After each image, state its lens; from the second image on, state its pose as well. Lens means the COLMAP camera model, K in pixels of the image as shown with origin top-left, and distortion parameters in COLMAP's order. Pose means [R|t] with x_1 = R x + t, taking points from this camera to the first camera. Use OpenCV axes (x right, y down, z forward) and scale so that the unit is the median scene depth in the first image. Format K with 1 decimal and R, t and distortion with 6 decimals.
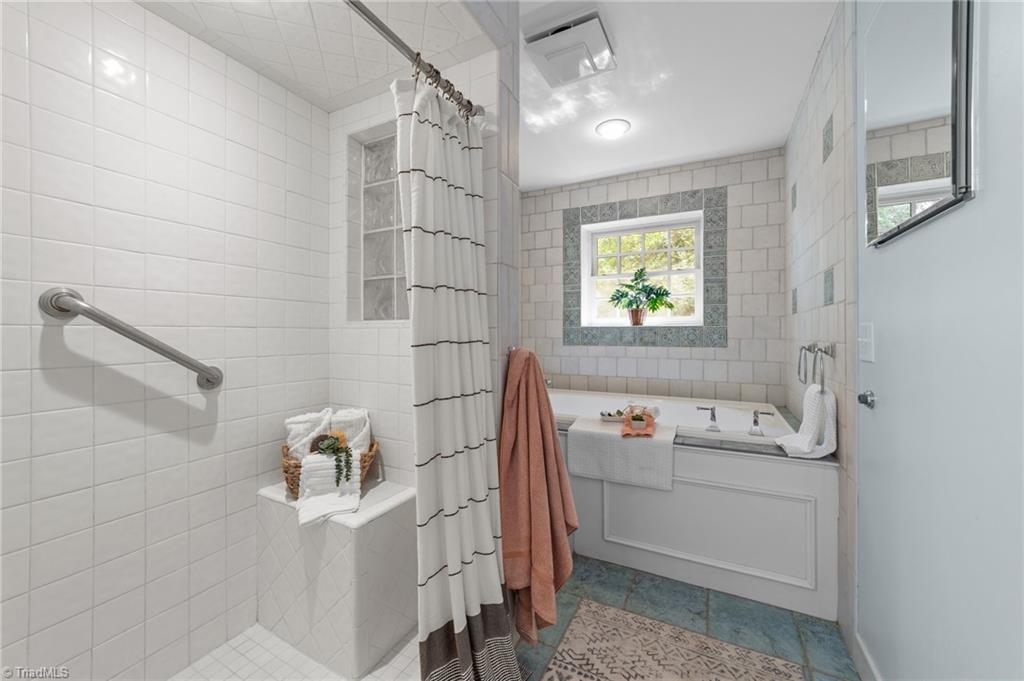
lens RADIAL K [[394.1, 0, 508.1], [0, 394.1, 331.7], [0, 0, 1]] dist [-0.008292, 0.001011]
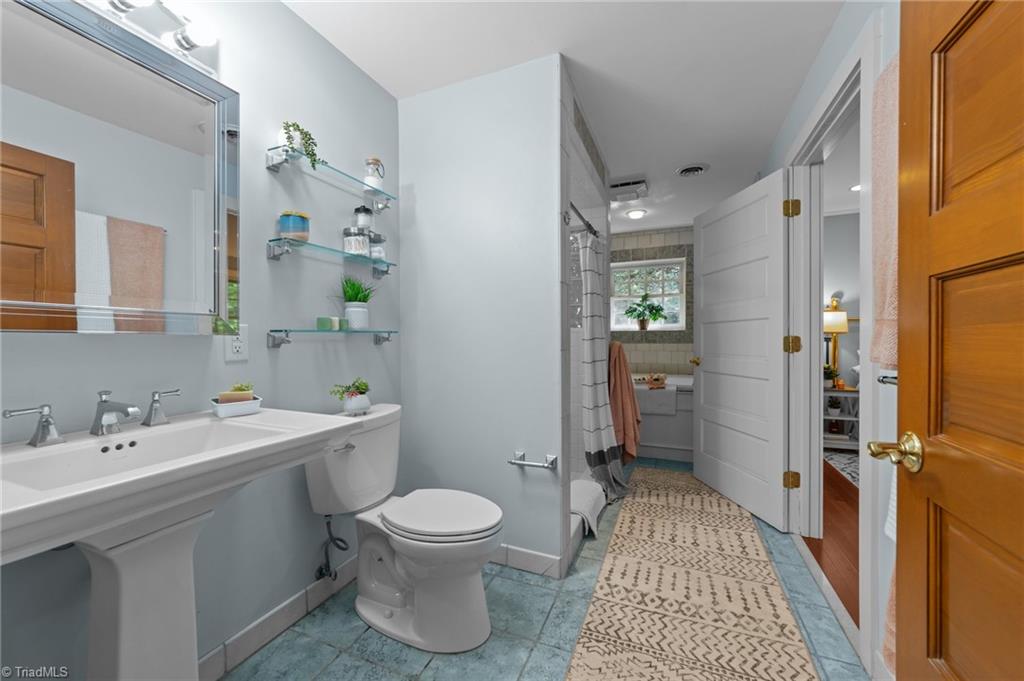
lens RADIAL K [[394.1, 0, 513.0], [0, 394.1, 345.1], [0, 0, 1]] dist [-0.008292, 0.001011]
pose [[0.996188, -0.010934, 0.086549, -0.325064], [0.008865, 0.999667, 0.024253, 0.001659], [-0.086786, -0.023393, 0.995952, -0.509451]]
